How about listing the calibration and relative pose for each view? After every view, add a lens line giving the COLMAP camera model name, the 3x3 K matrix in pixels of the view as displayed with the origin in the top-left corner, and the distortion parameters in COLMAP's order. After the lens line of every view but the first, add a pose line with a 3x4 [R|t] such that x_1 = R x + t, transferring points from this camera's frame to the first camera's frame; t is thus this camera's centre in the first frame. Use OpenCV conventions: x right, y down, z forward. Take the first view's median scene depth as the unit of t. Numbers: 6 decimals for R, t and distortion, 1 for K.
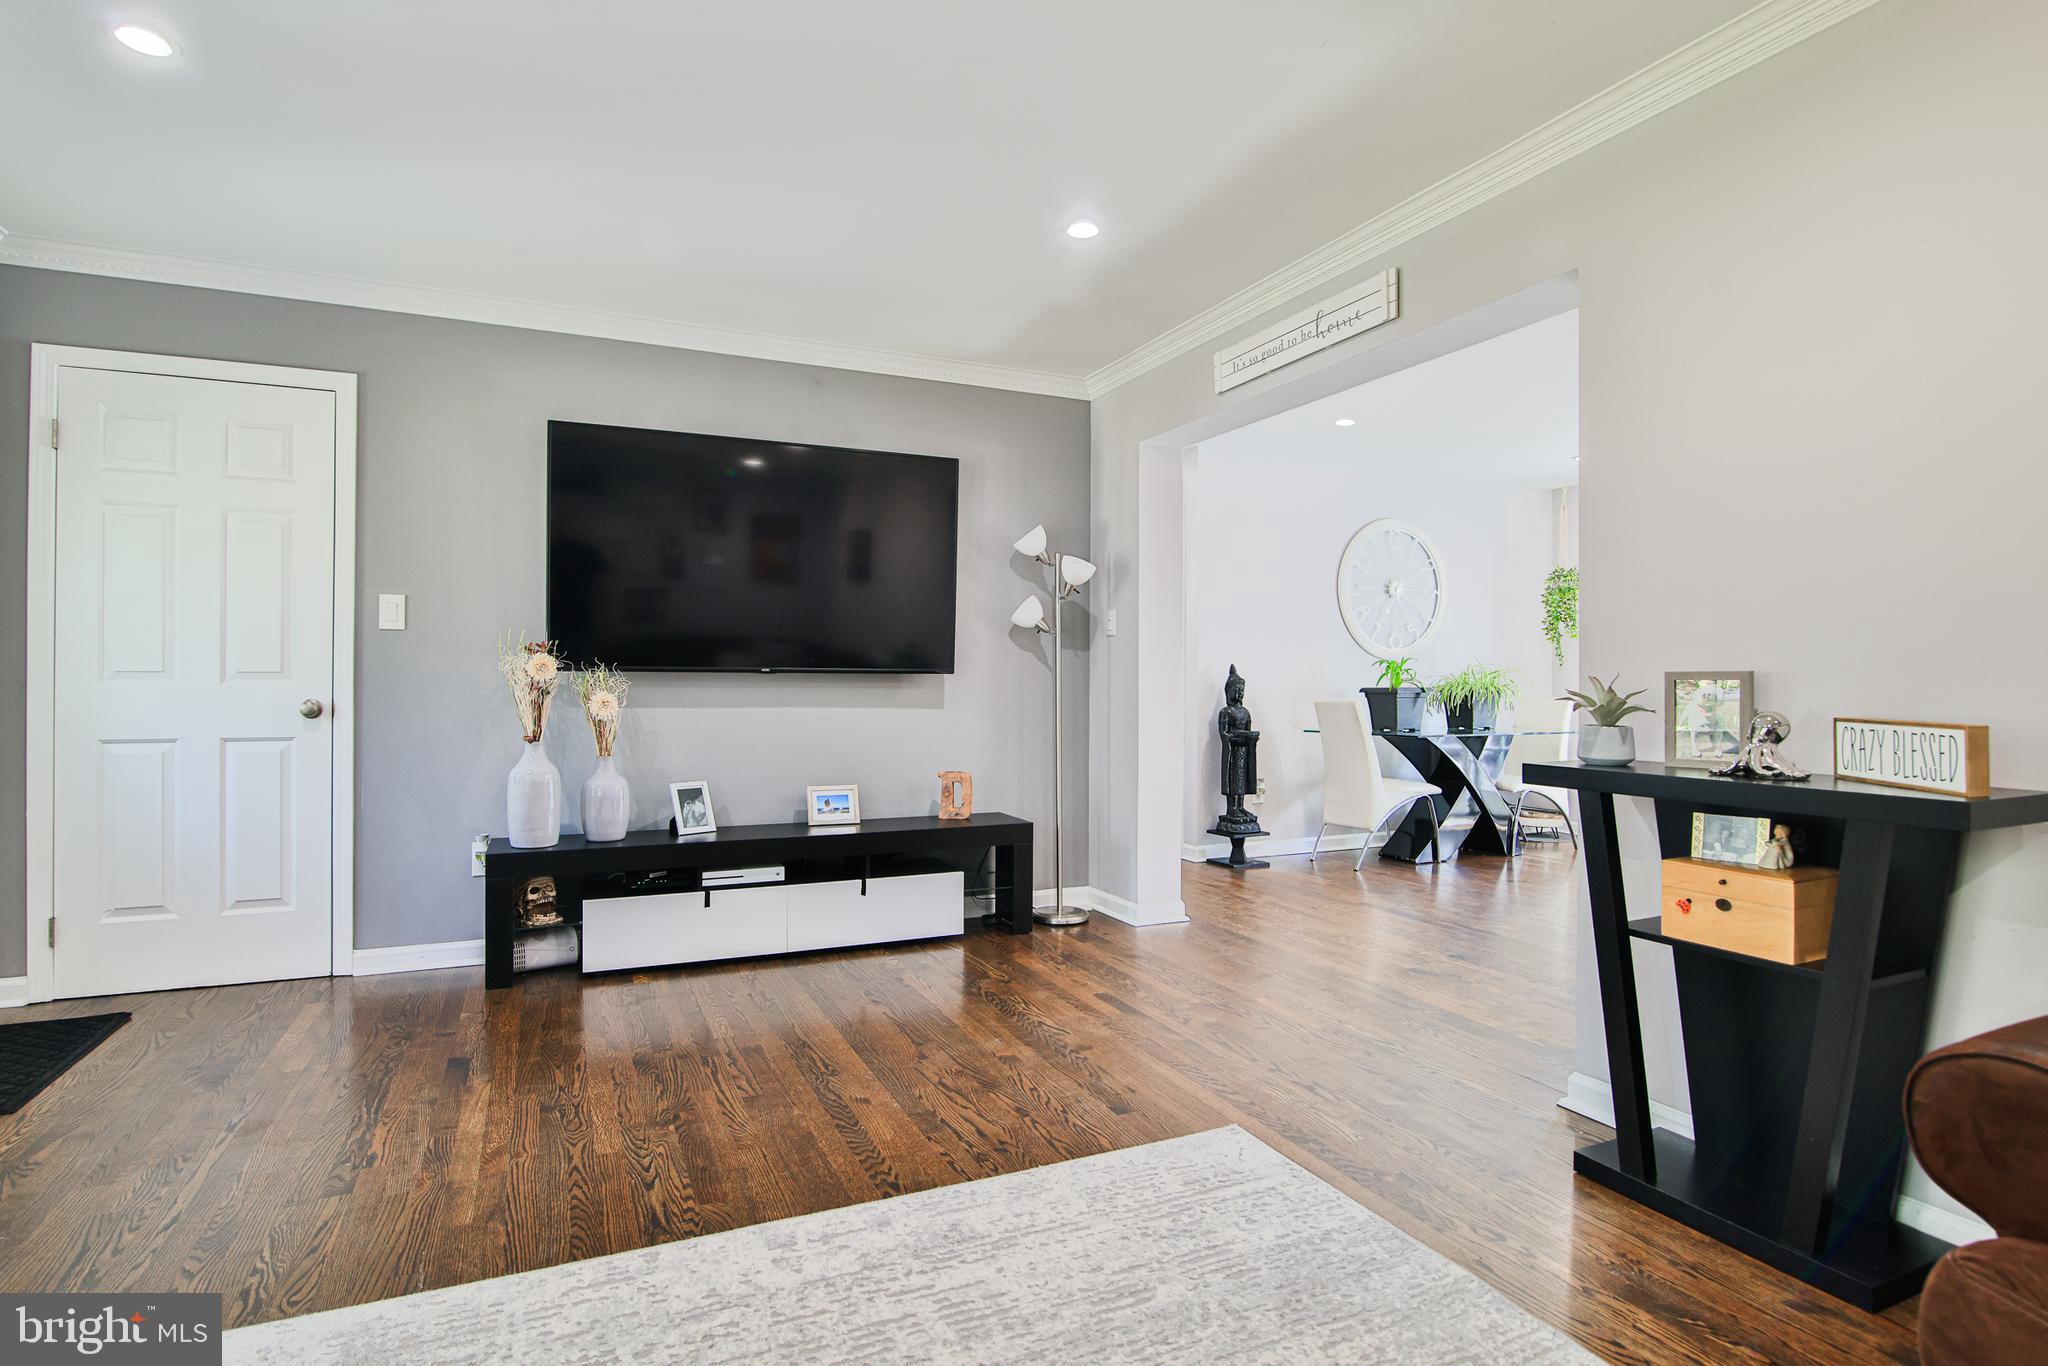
lens RADIAL K [[1044.1, 0, 1024.0], [0, 1044.1, 683.0], [0, 0, 1]] dist [-0.017077, 0.000813]
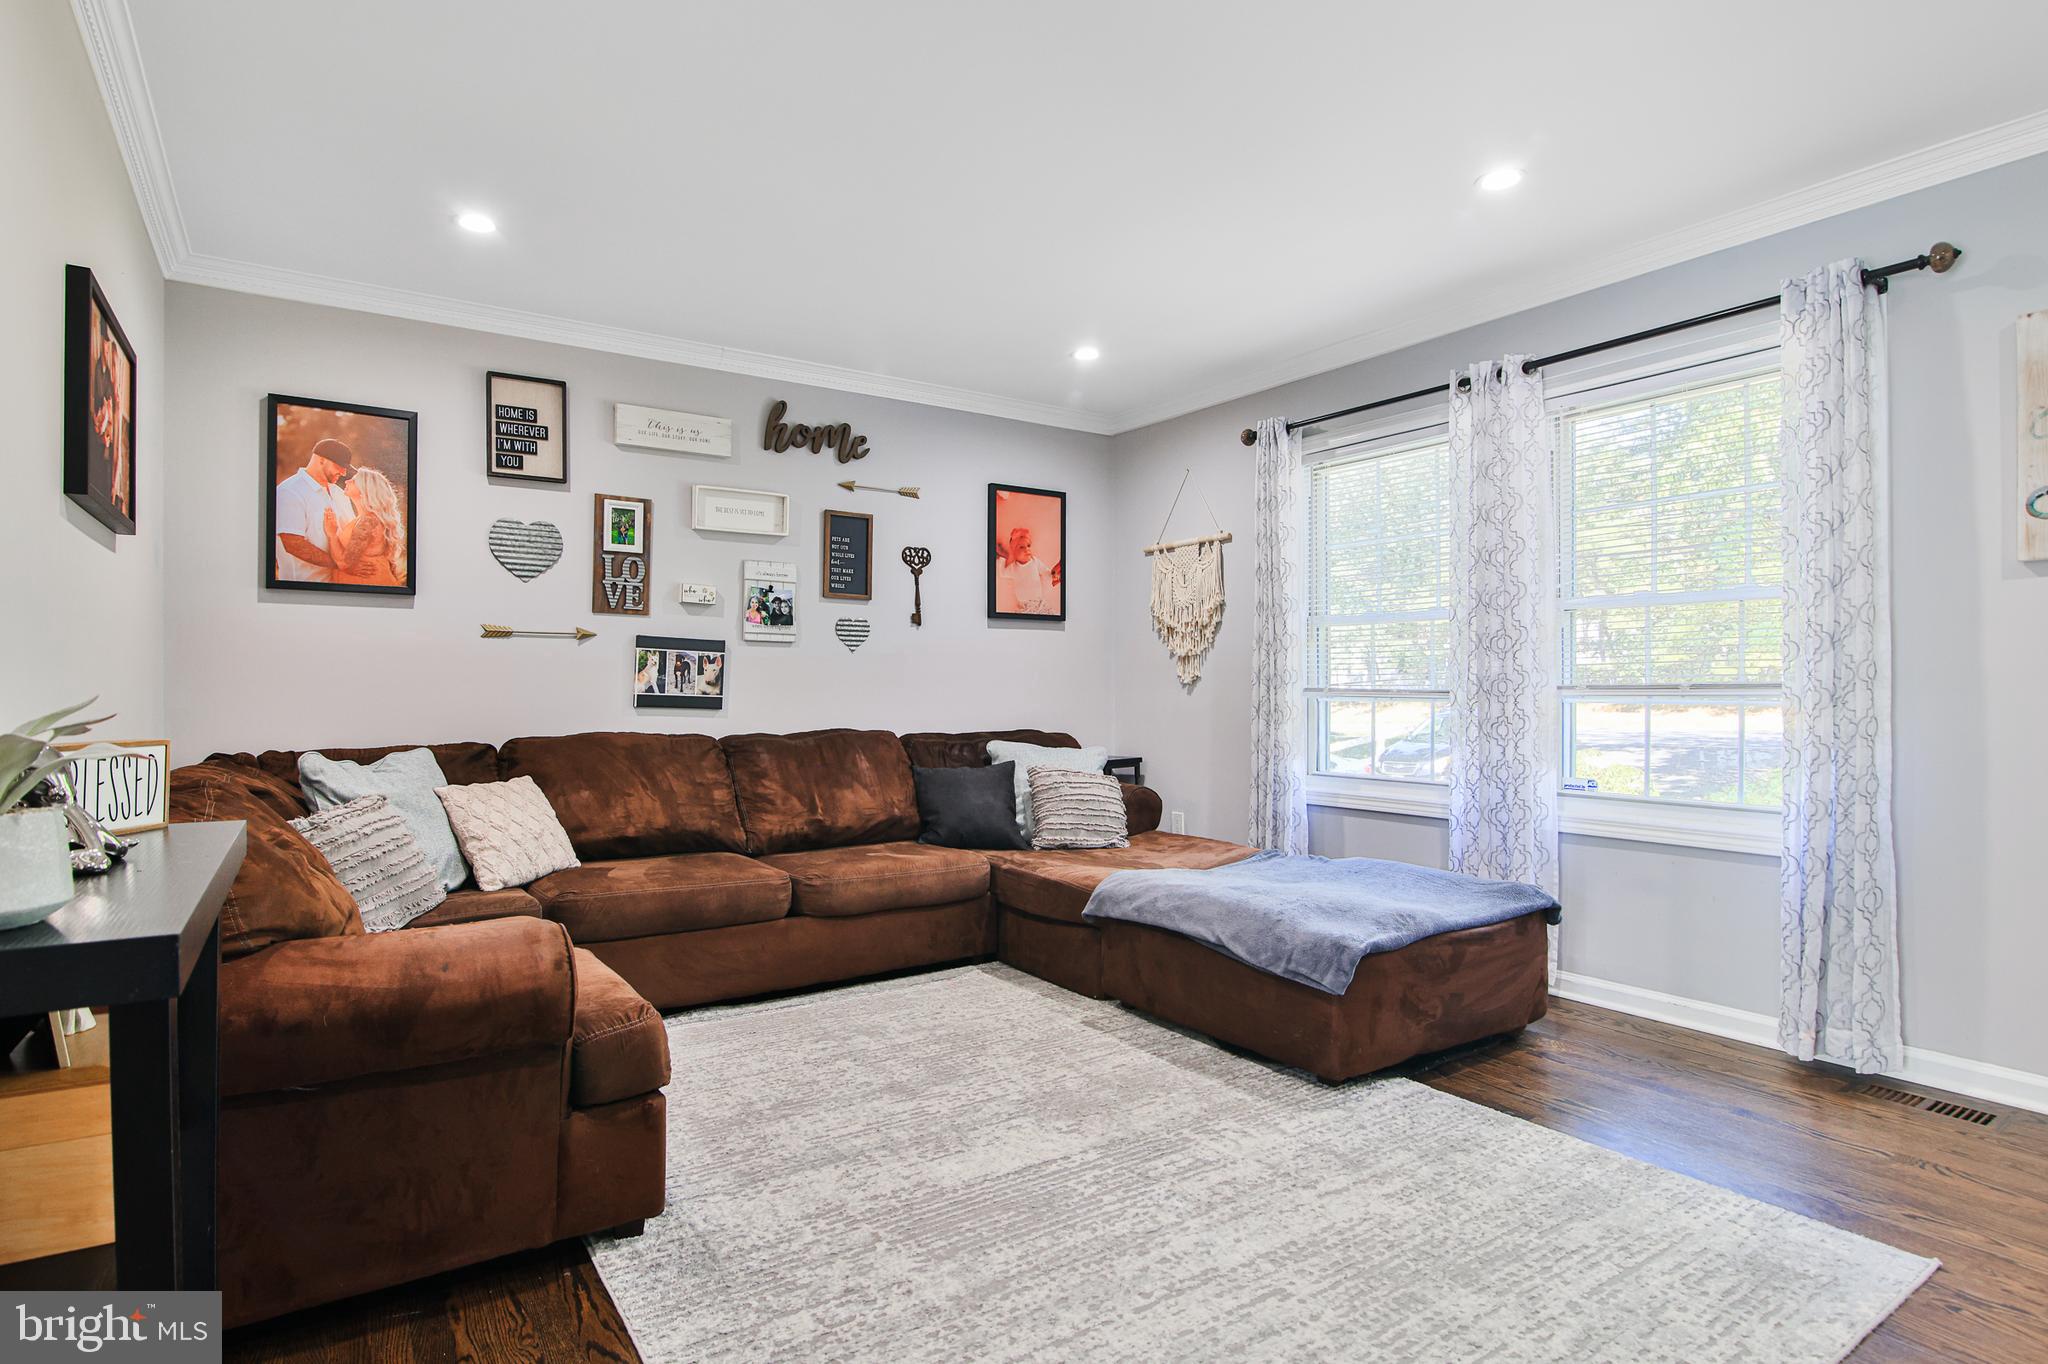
lens RADIAL K [[1044.1, 0, 1024.0], [0, 1044.1, 682.0], [0, 0, 1]] dist [-0.017077, 0.000813]
pose [[-0.985661, -0.006260, -0.168624, 0.321644], [-0.005039, 0.999958, -0.007665, -0.001179], [0.168665, -0.006706, -0.985651, 1.603699]]
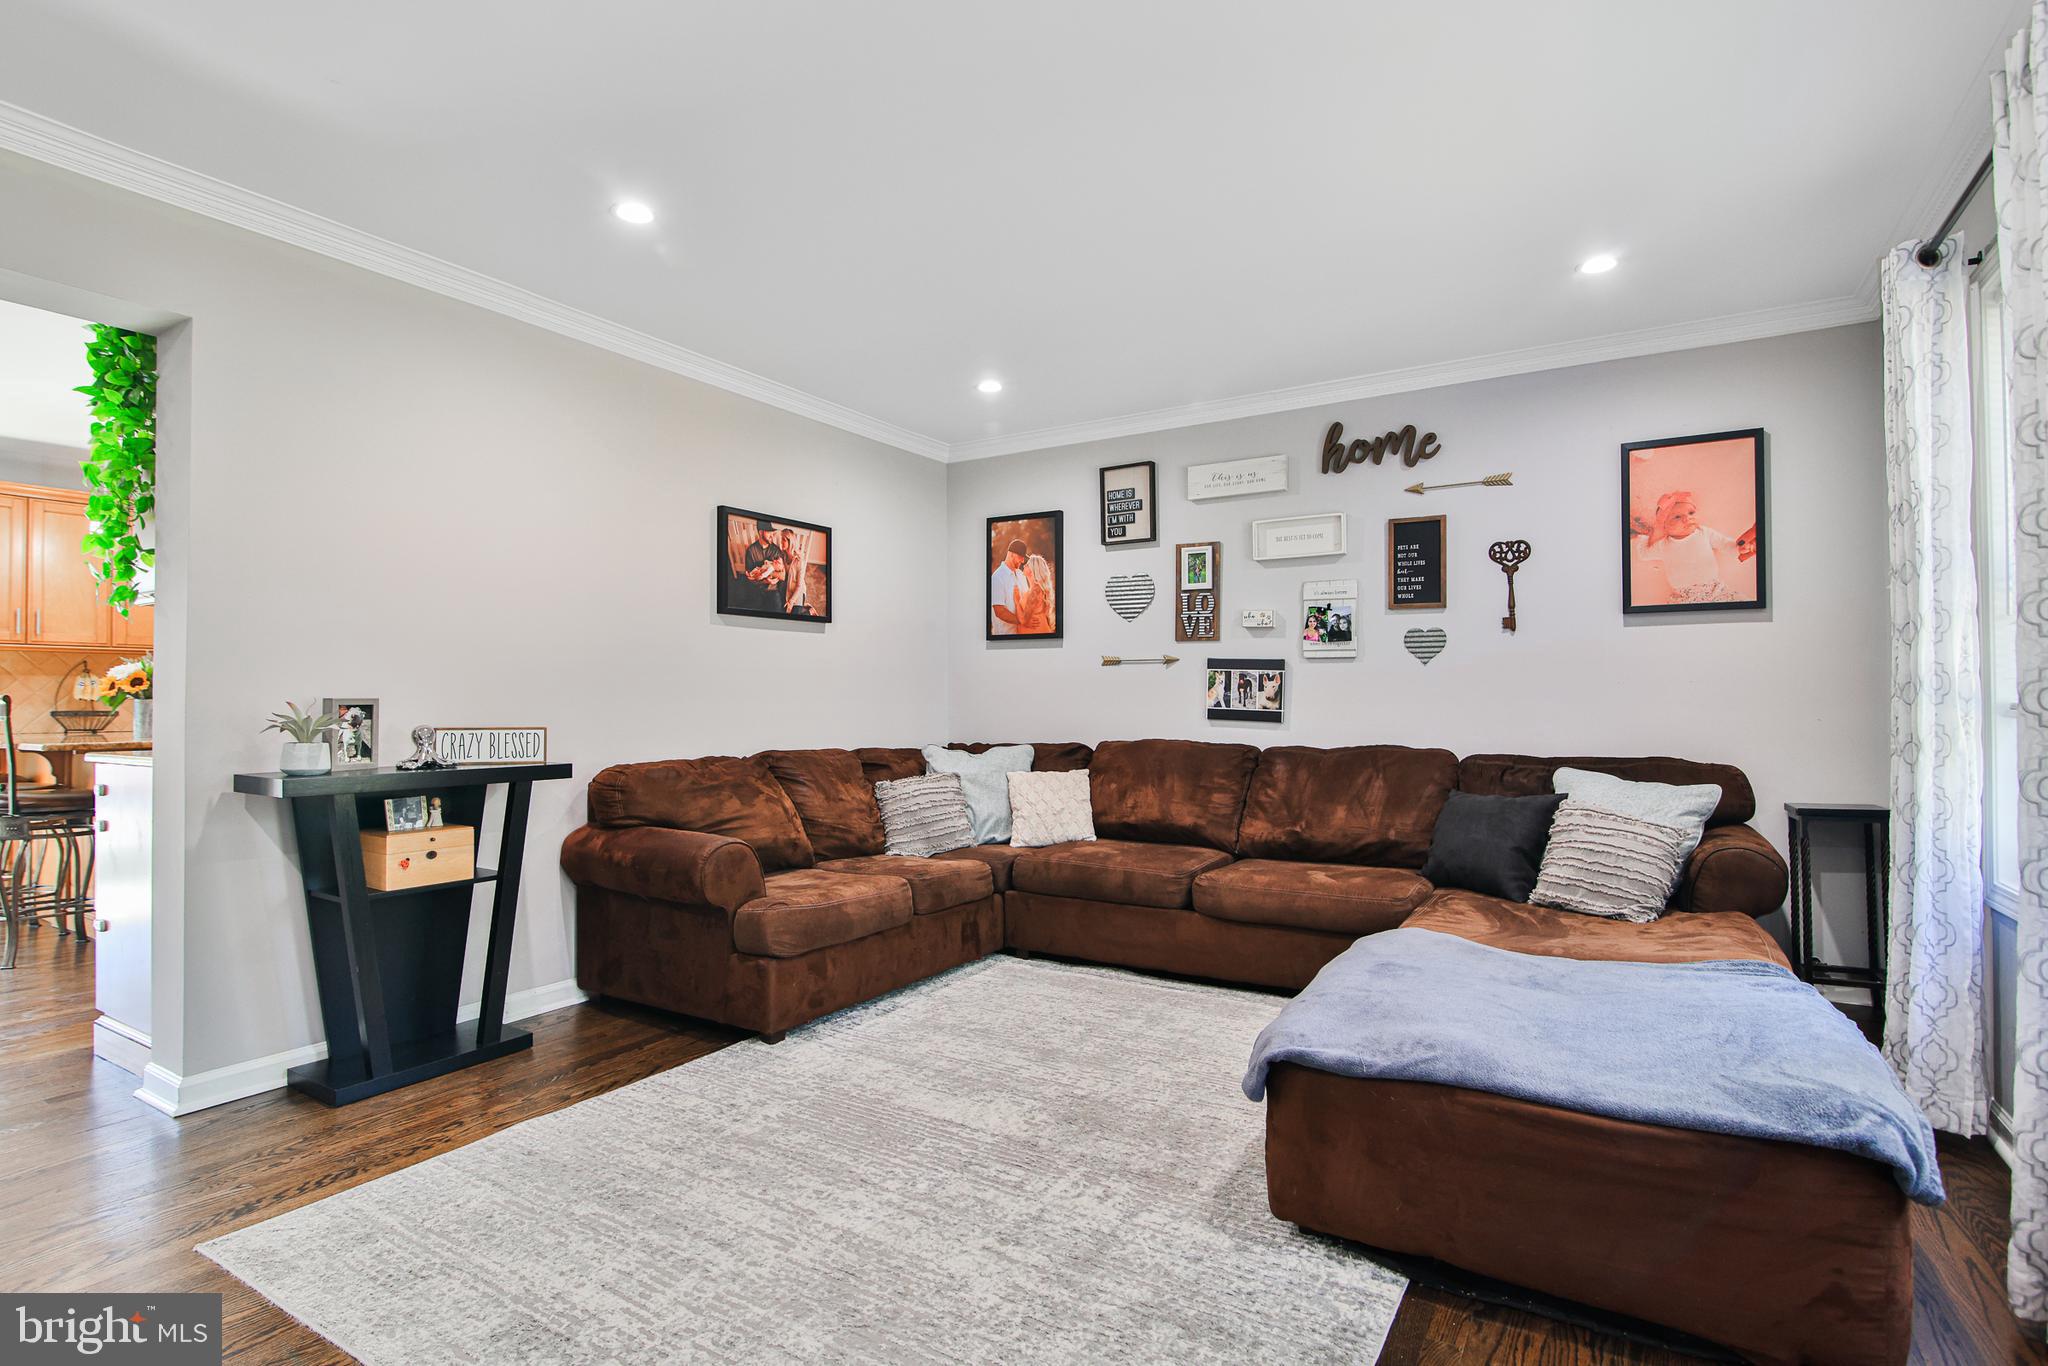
lens RADIAL K [[1010.9, 0, 1024.0], [0, 1010.9, 683.0], [0, 0, 1]] dist [-0.019323, 0.000163]
pose [[-0.562337, 0.010341, 0.826843, -1.015212], [-0.001158, 0.999911, -0.013293, -0.016628], [-0.826907, -0.008432, -0.562275, 1.110971]]
